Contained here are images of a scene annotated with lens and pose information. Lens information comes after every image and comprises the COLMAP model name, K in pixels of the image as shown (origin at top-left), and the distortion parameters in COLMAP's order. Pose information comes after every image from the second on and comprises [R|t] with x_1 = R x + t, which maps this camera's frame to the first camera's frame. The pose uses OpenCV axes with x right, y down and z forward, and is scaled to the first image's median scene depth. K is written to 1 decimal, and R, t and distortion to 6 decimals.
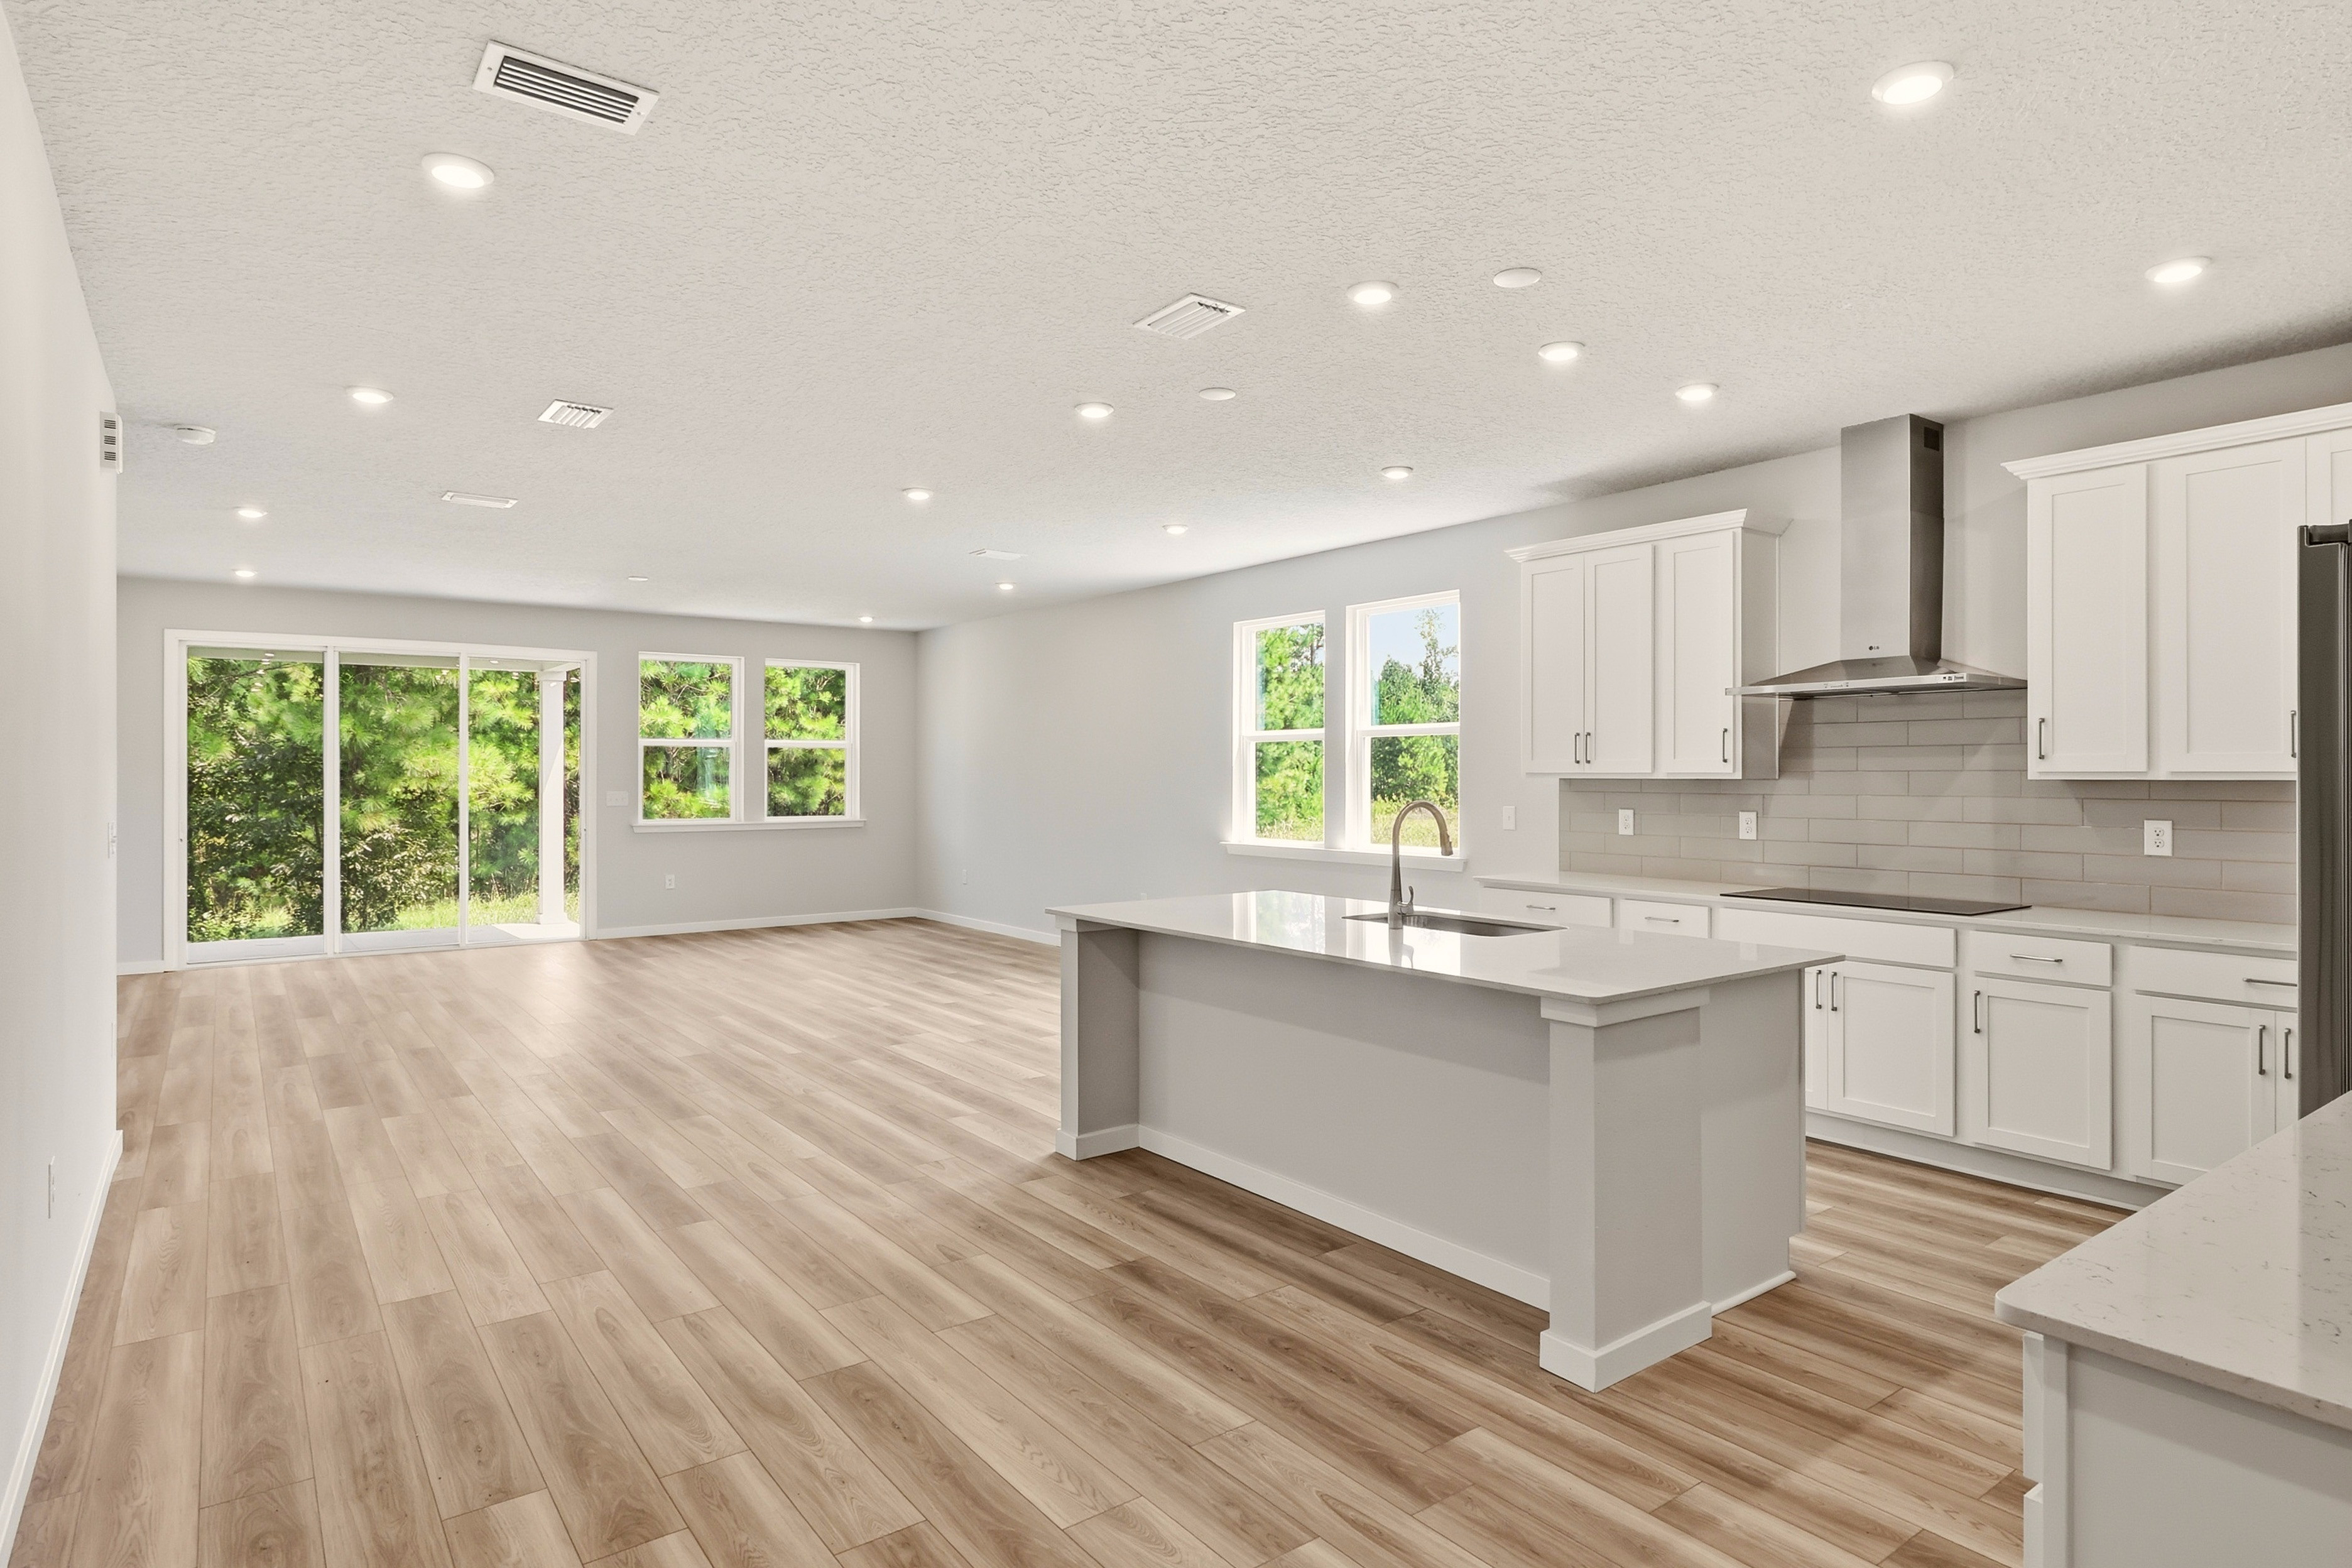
lens RADIAL K [[1270.6, 0, 1197.3], [0, 1270.6, 770.1], [0, 0, 1]] dist [-0.002319, -0.000555]
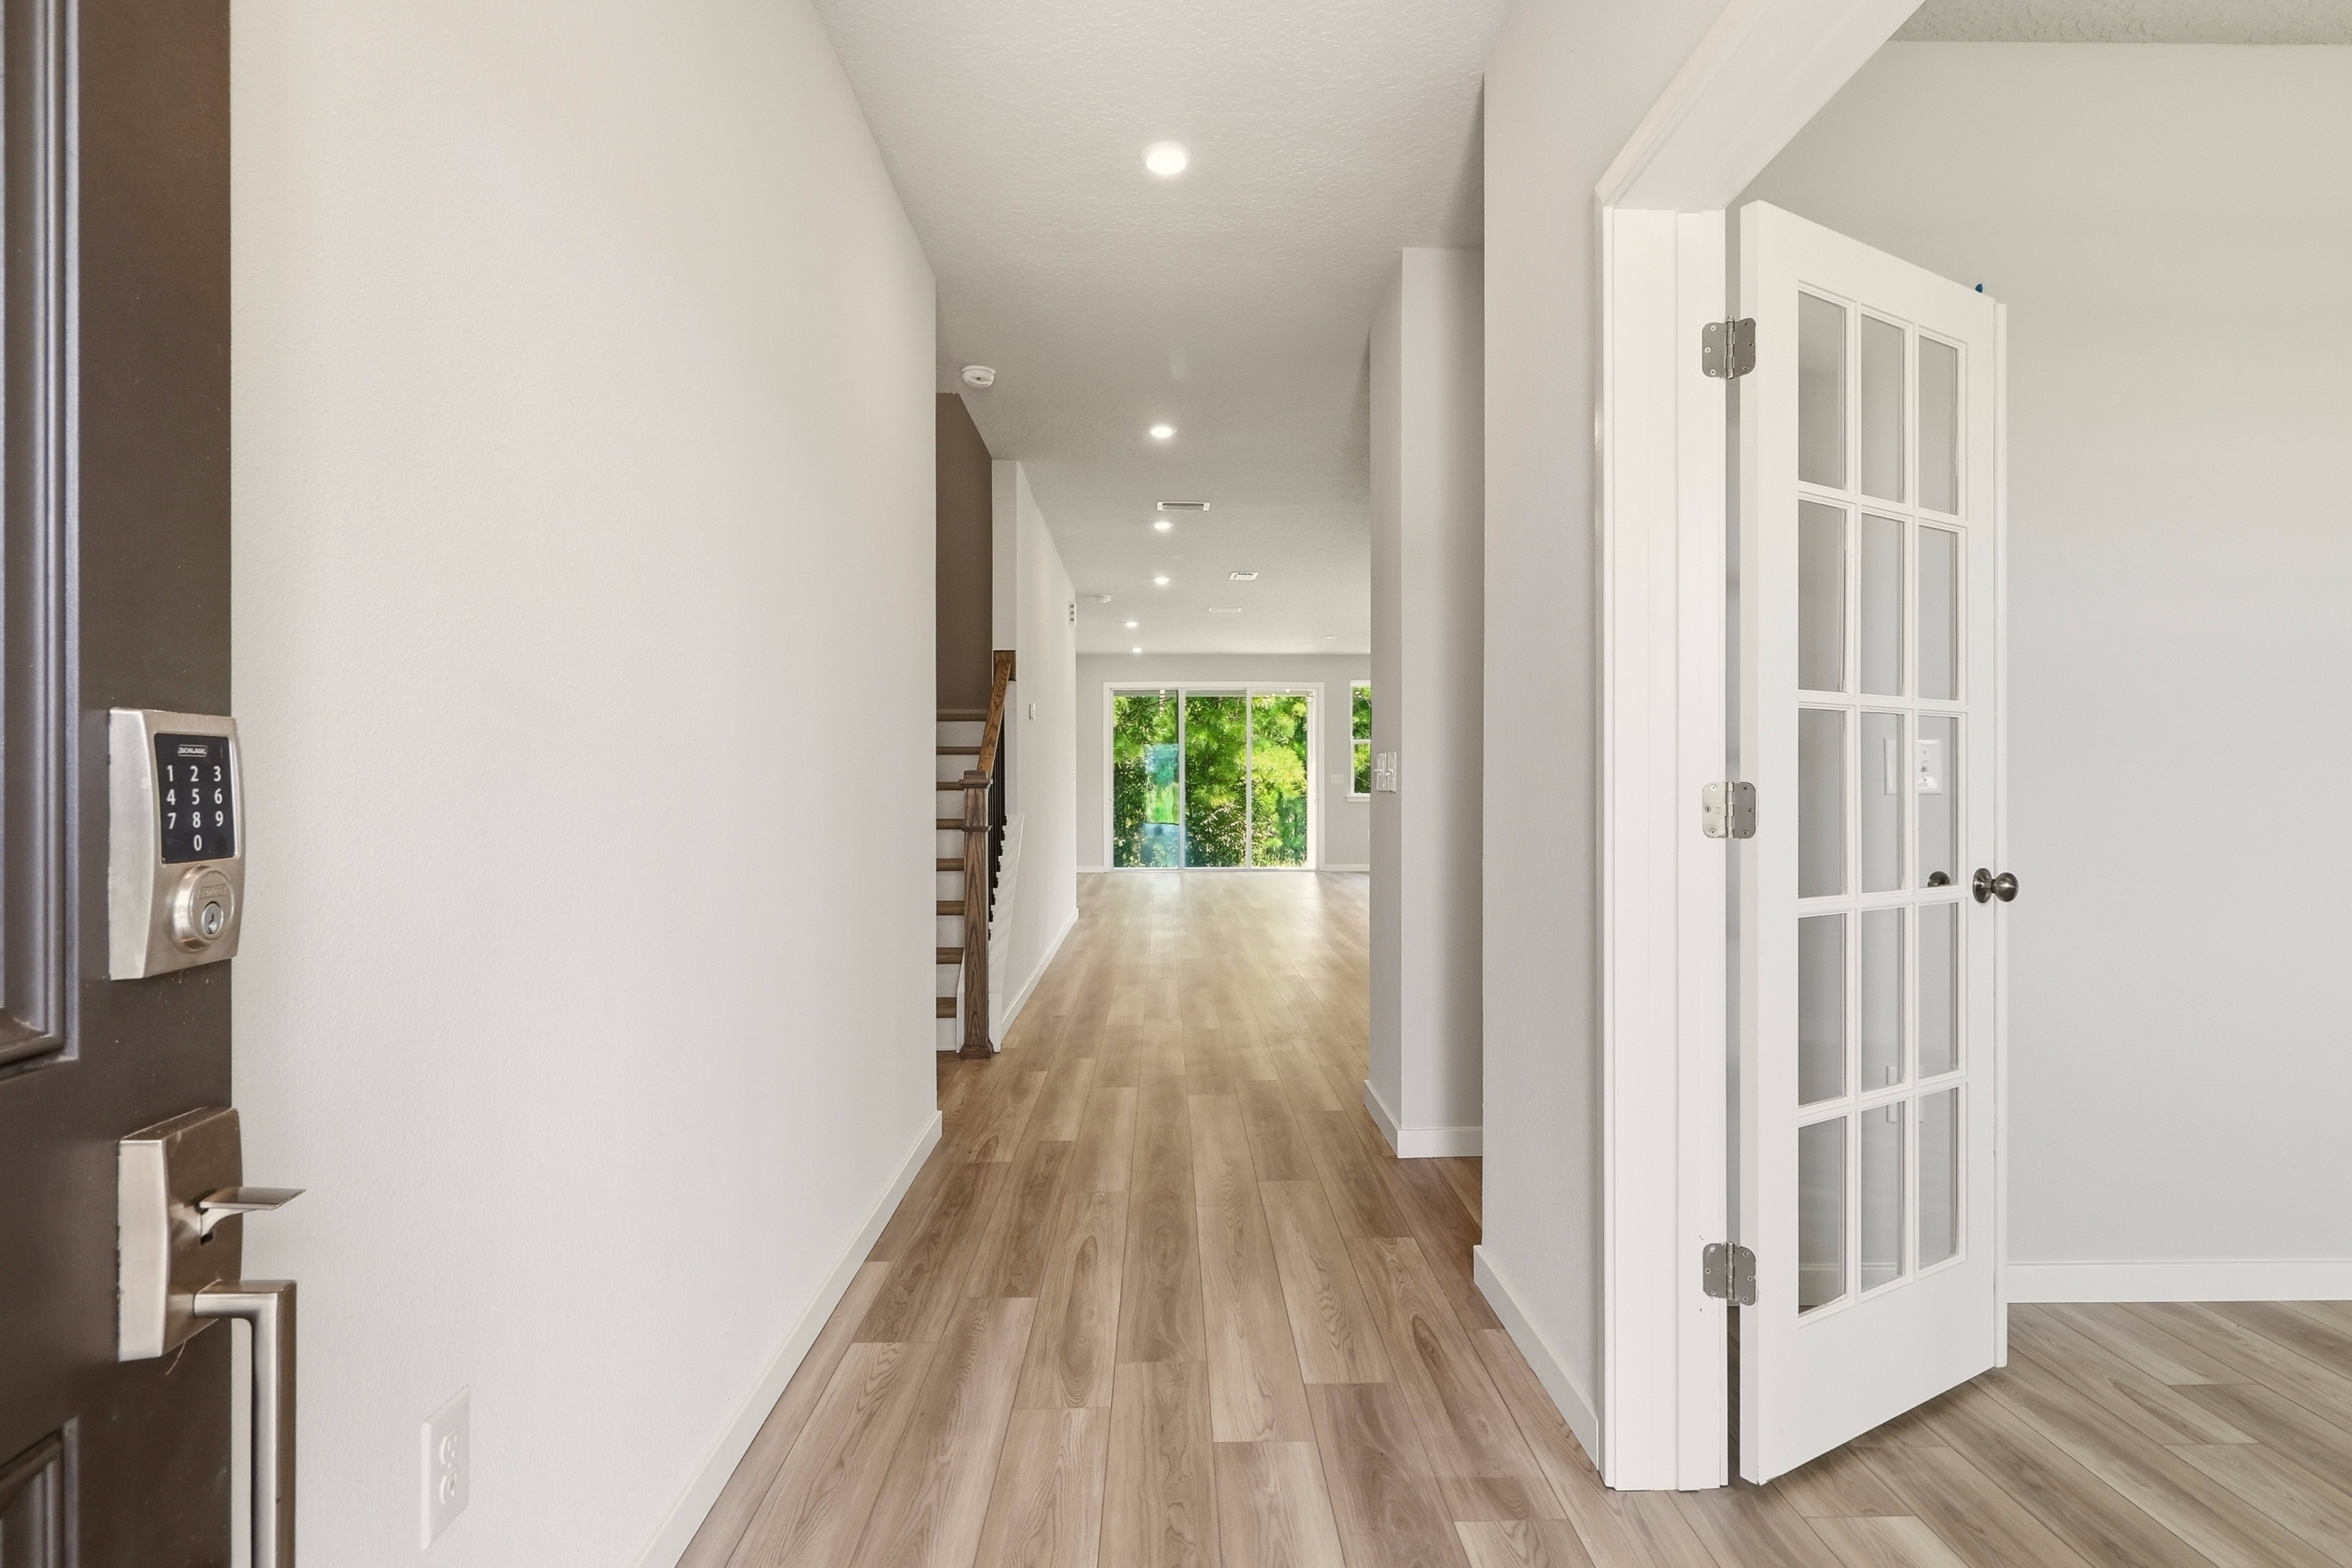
lens RADIAL K [[1270.6, 0, 1197.3], [0, 1270.6, 770.1], [0, 0, 1]] dist [-0.002319, -0.000555]
pose [[0.810261, -0.006652, -0.586031, 0.558456], [0.003098, 0.999970, -0.007067, 0.042578], [0.586060, 0.003910, 0.810258, -0.610102]]
